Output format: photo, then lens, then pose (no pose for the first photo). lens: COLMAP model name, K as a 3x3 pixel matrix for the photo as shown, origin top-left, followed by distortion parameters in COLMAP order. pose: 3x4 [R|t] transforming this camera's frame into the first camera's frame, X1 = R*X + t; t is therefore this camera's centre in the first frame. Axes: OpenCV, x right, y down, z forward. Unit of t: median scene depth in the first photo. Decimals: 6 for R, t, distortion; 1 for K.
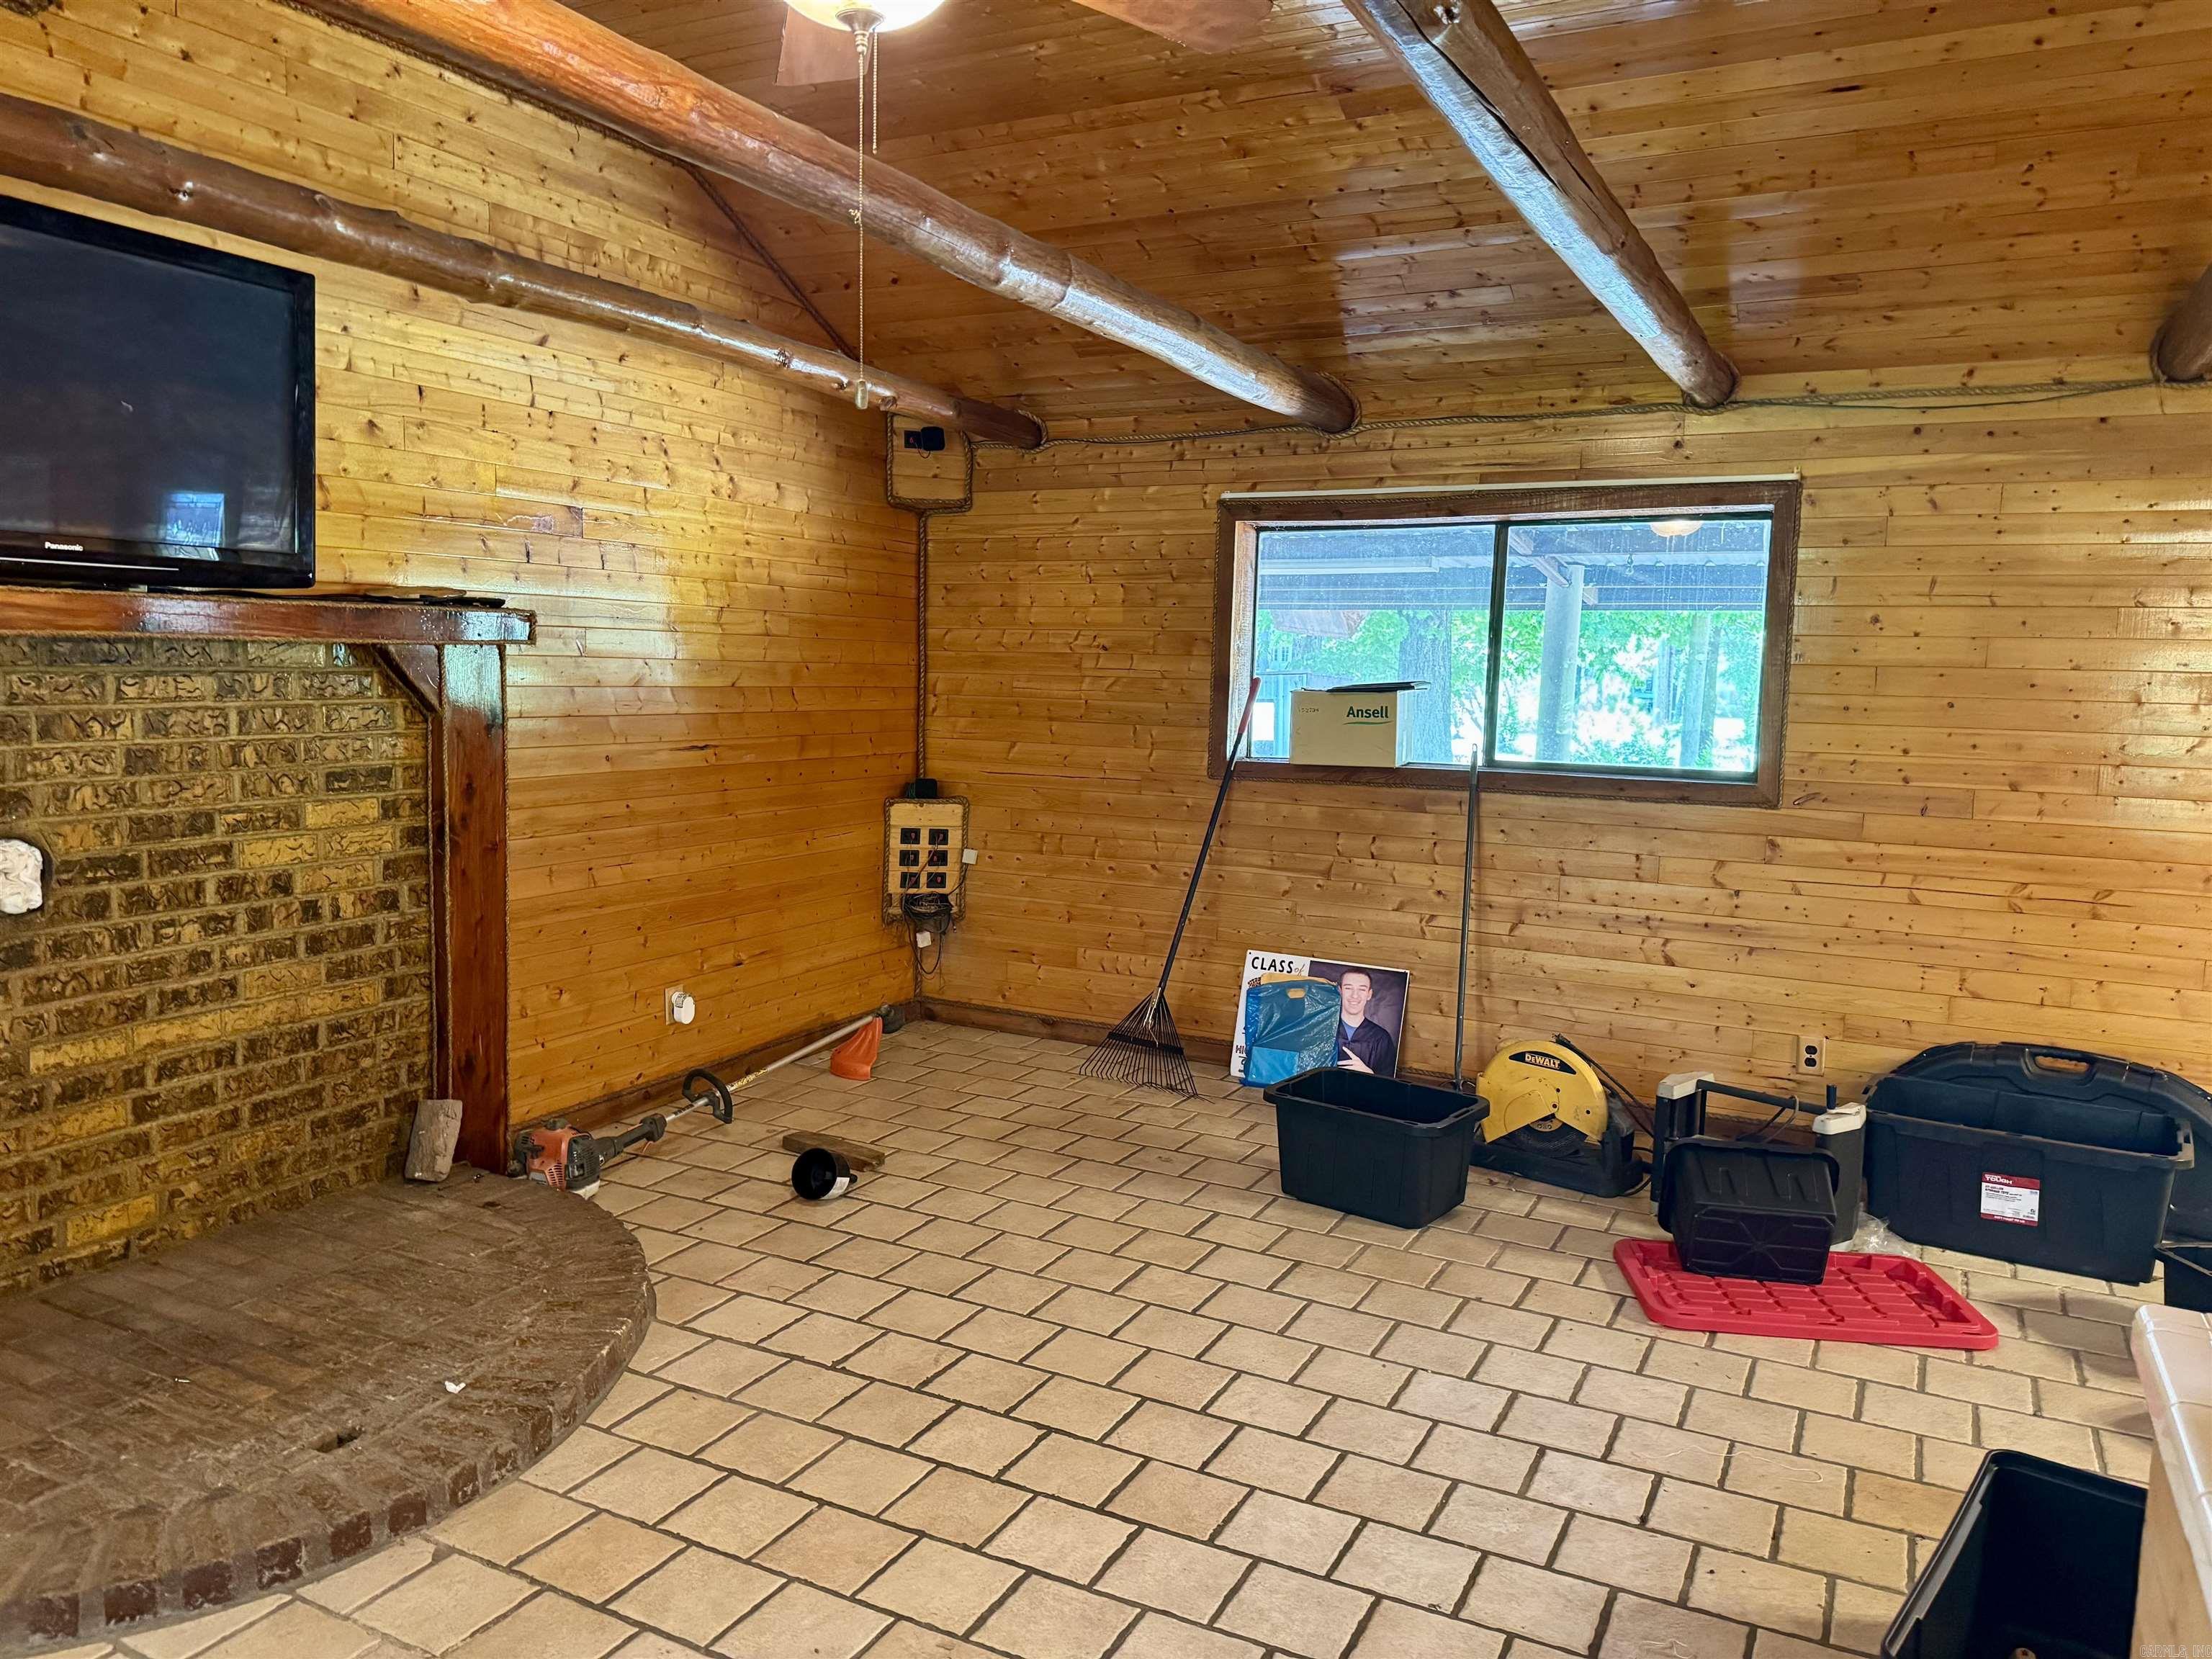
lens RADIAL K [[1536.0, 0, 1119.1], [0, 1536.0, 837.9], [0, 0, 1]] dist [0.028382, -0.037346]
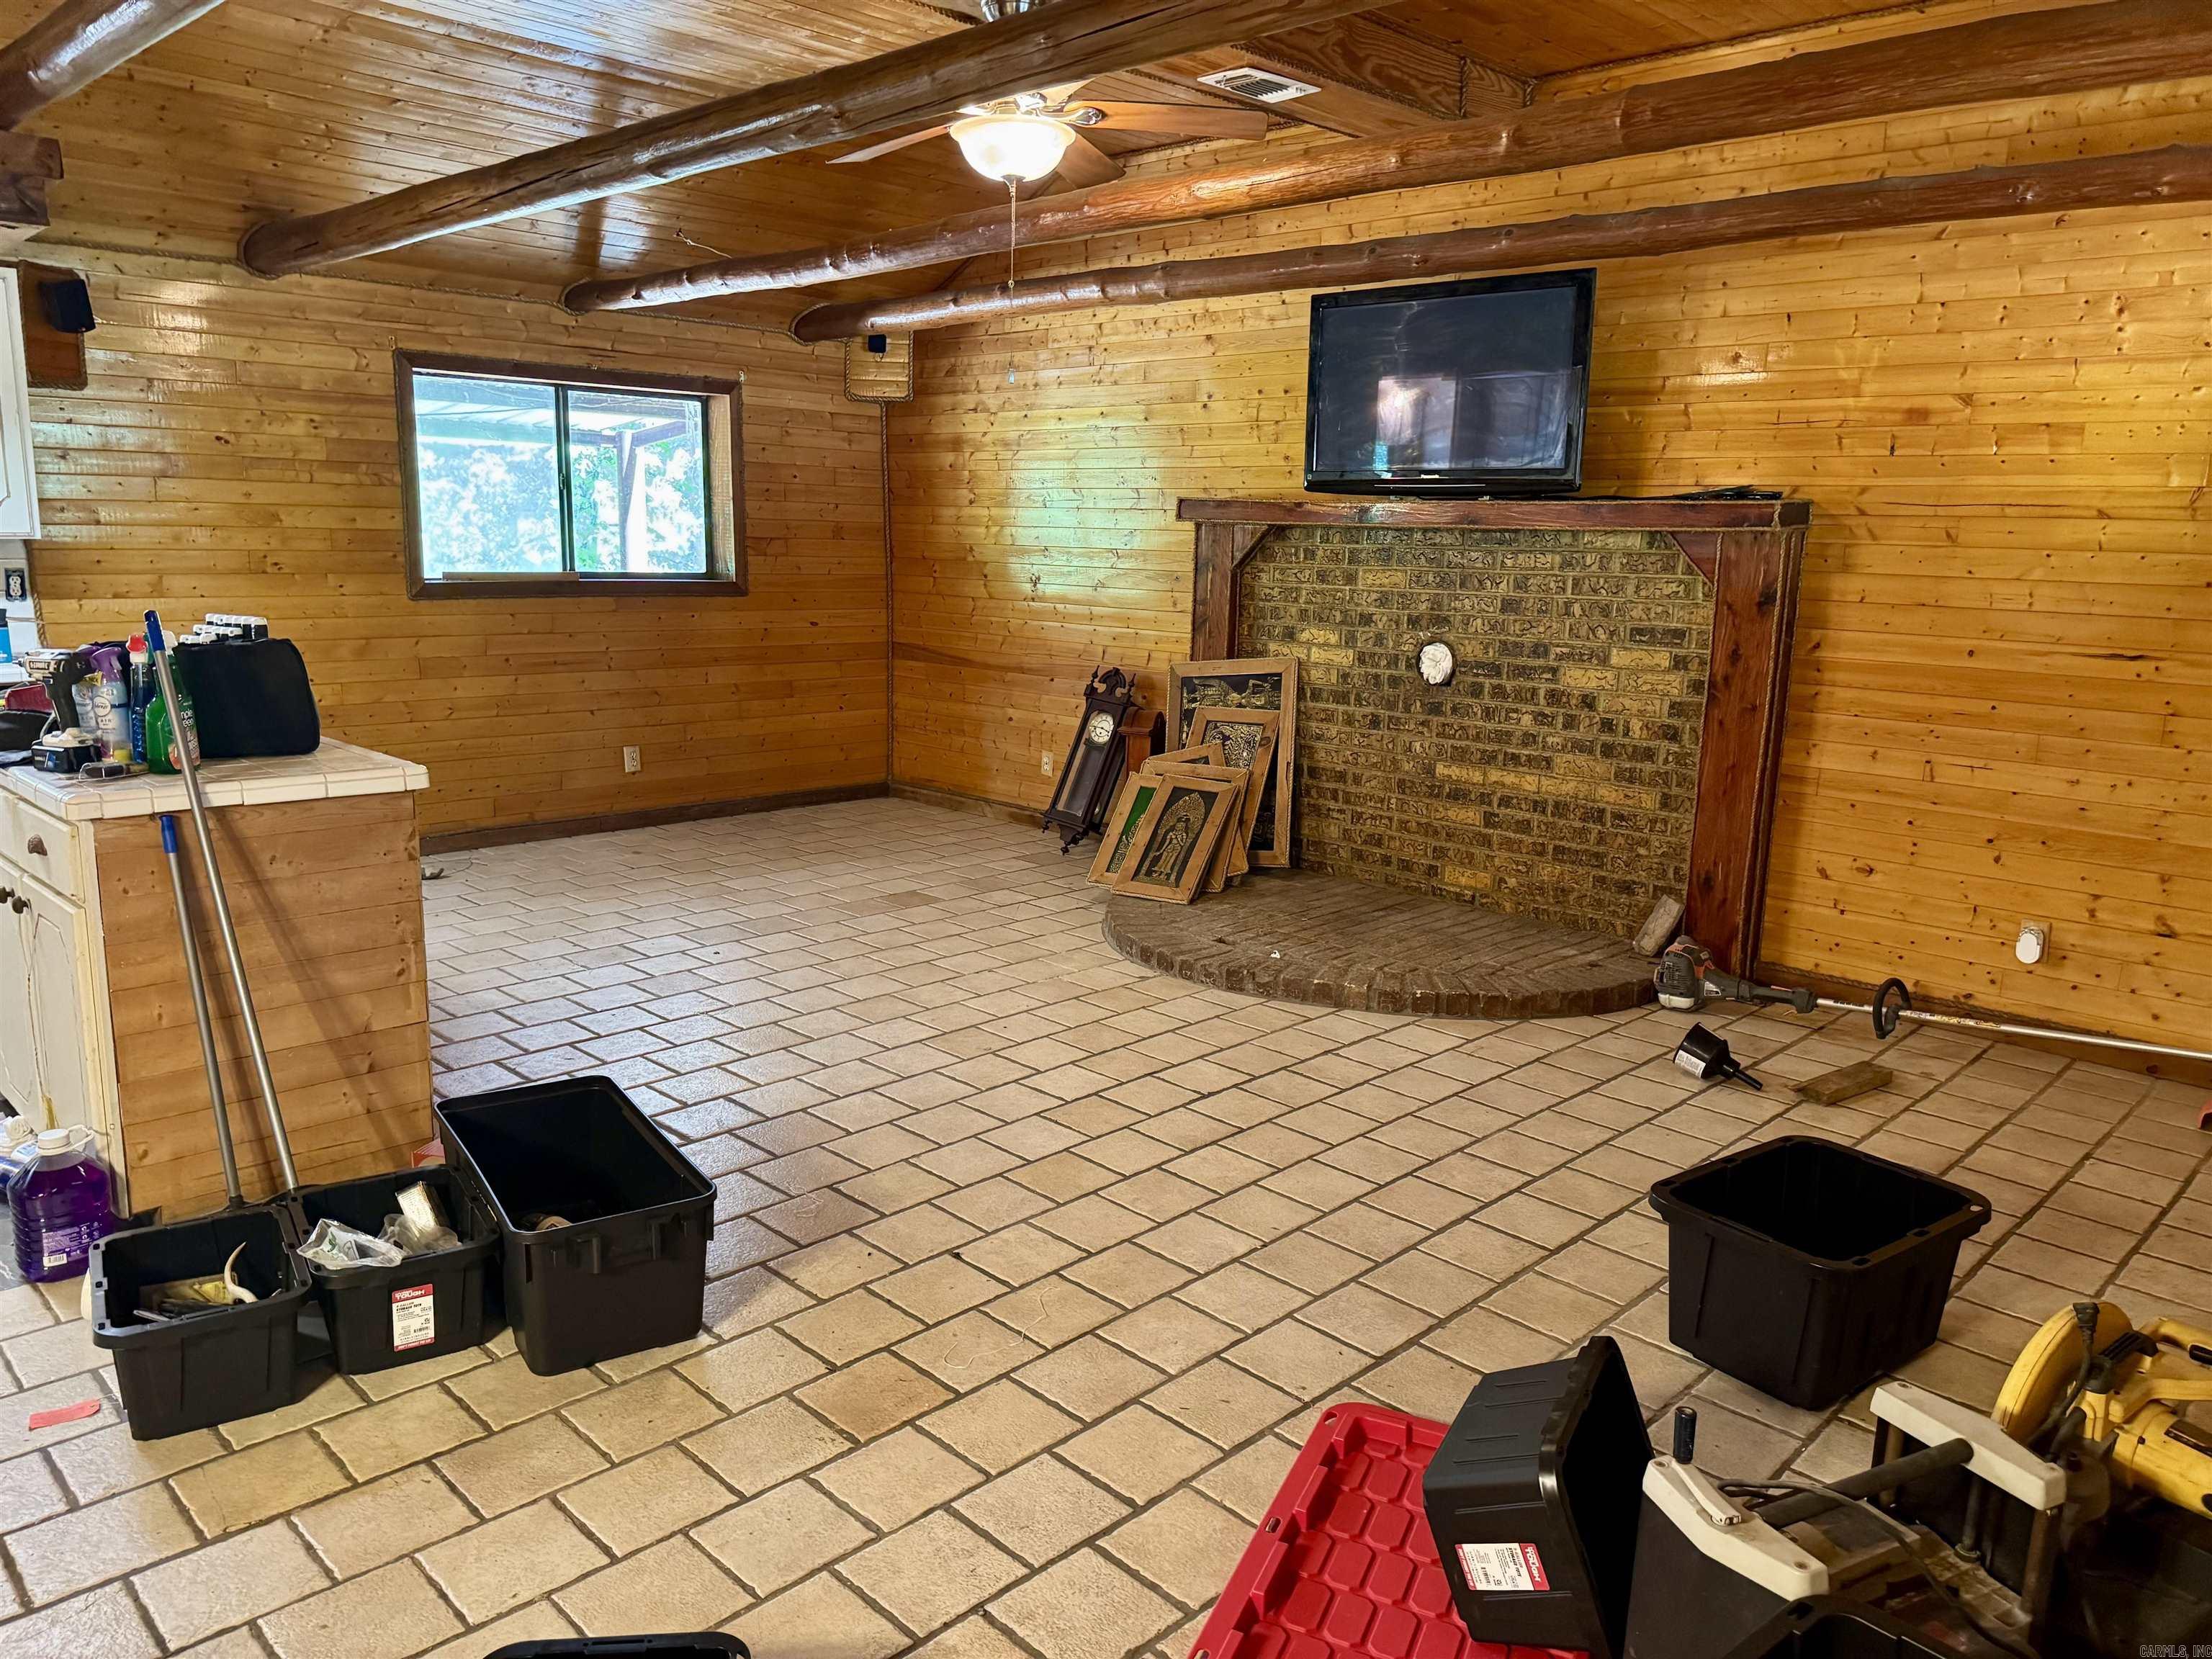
lens RADIAL K [[1536.0, 0, 1087.6], [0, 1536.0, 886.0], [0, 0, 1]] dist [0.028382, -0.037346]
pose [[-0.309870, 0.188696, -0.931866, 0.949398], [-0.134525, 0.961547, 0.239439, -0.083940], [0.941214, 0.199555, -0.272570, 0.956471]]
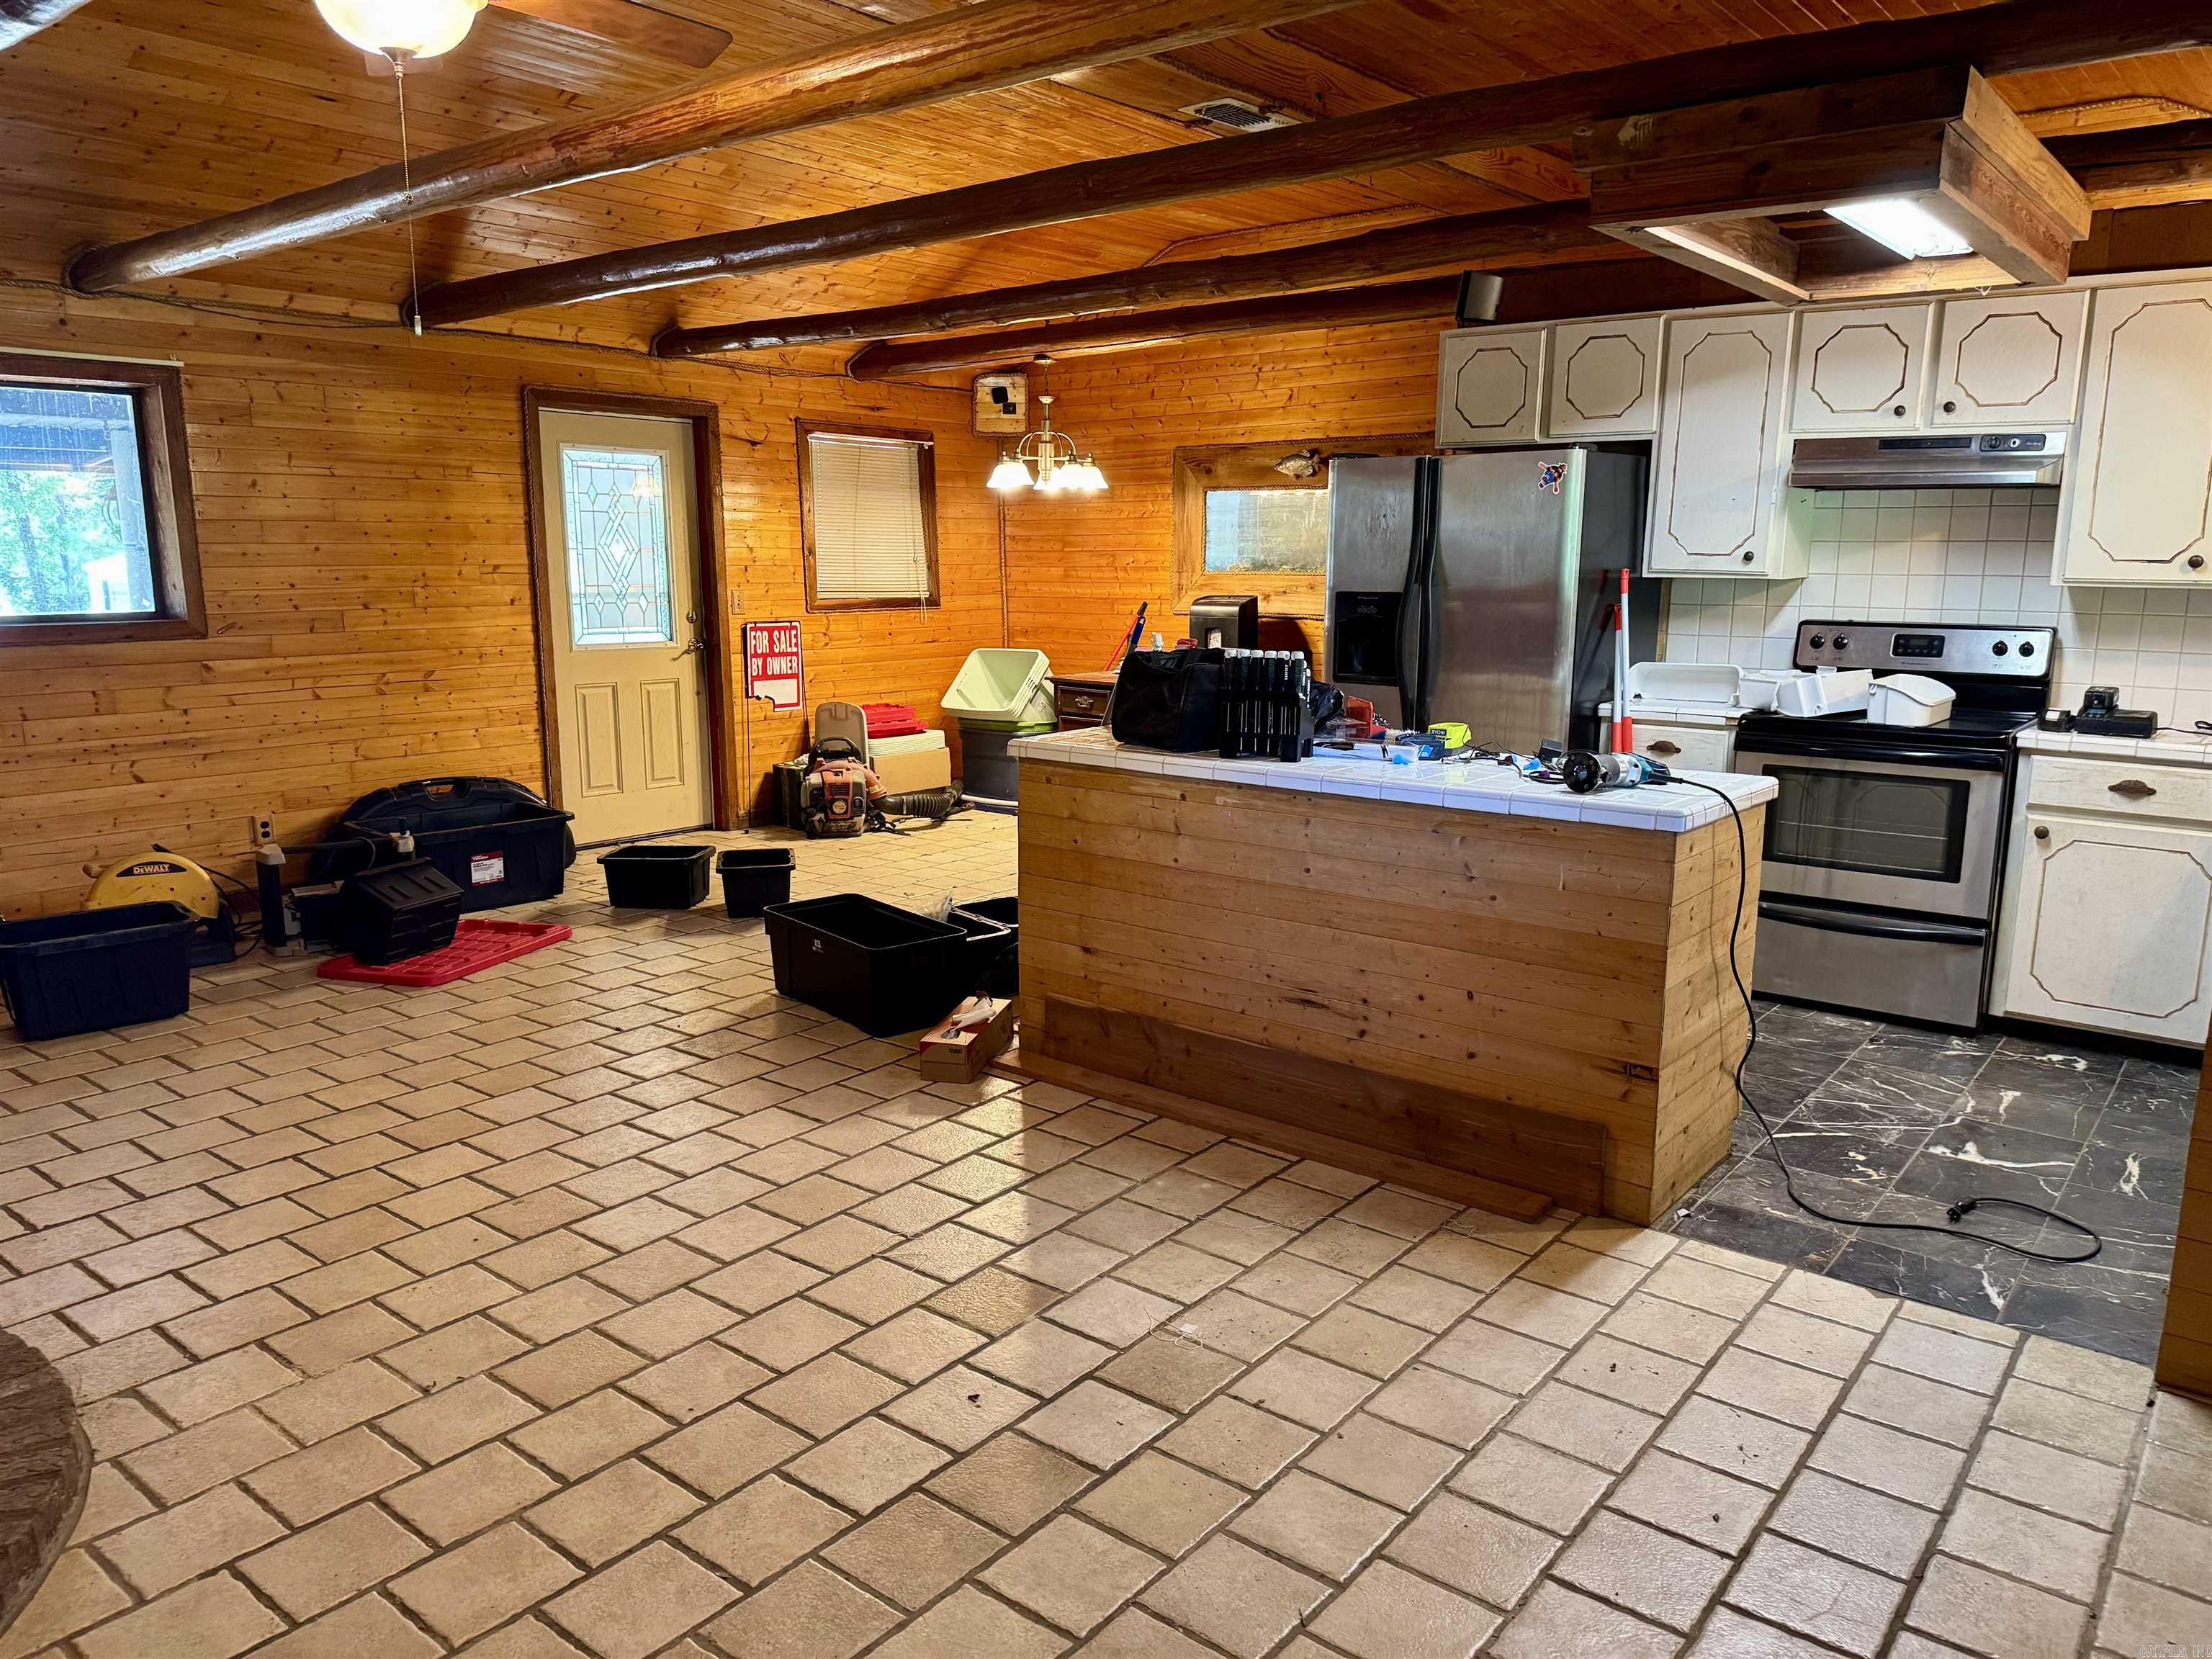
lens RADIAL K [[1536.0, 0, 1095.0], [0, 1536.0, 832.4], [0, 0, 1]] dist [0.028382, -0.037346]
pose [[0.201704, -0.204361, 0.957889, -0.813613], [0.107732, 0.976686, 0.185686, -0.025295], [-0.973504, 0.065742, 0.219018, 0.062810]]
